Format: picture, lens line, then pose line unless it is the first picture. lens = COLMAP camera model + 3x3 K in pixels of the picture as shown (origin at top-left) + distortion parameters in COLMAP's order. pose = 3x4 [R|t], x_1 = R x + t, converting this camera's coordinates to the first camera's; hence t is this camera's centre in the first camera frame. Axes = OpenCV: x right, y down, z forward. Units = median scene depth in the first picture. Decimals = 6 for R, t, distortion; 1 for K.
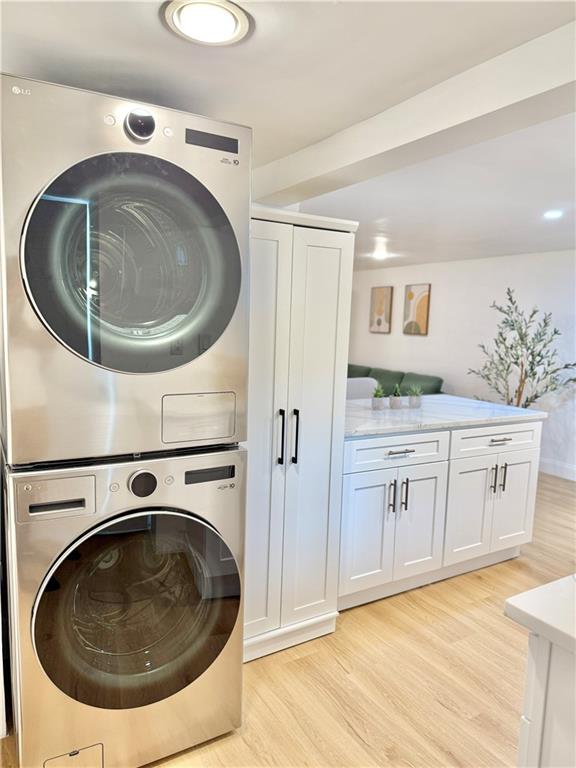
lens RADIAL K [[540.1, 0, 288.3], [0, 540.1, 389.3], [0, 0, 1]] dist [0.087760, -0.145783]
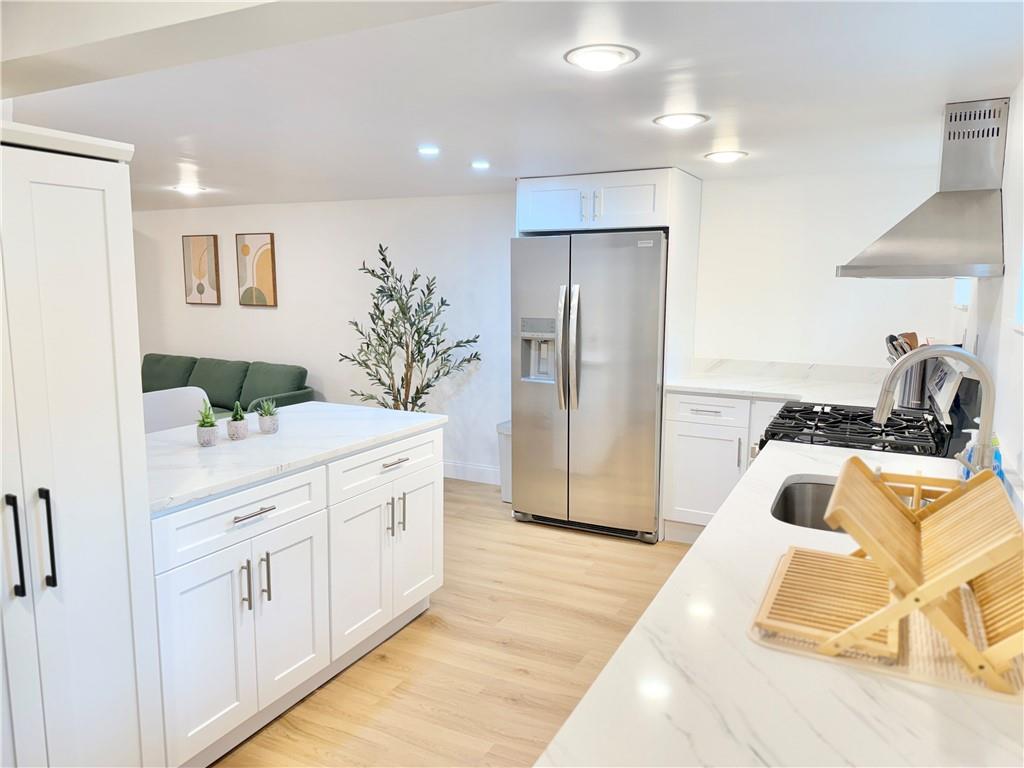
lens RADIAL K [[720.1, 0, 514.7], [0, 720.1, 387.3], [0, 0, 1]] dist [0.087760, -0.145783]
pose [[0.844503, -0.099416, 0.526242, 0.017640], [0.084996, 0.995045, 0.051580, -0.026424], [-0.528763, 0.001169, 0.848769, 0.062061]]
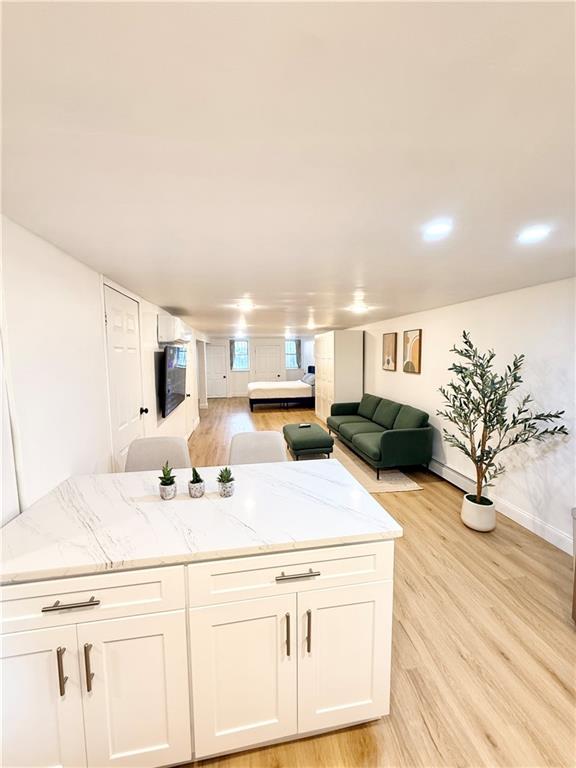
lens RADIAL K [[306.3, 0, 288.0], [0, 306.3, 384.0], [0, 0, 1]] dist [-0.000837, -0.000074]
pose [[0.930415, -0.004377, -0.366483, 0.313786], [-0.007728, 0.999472, -0.031557, -0.074521], [0.366427, 0.032193, 0.929890, 0.398640]]
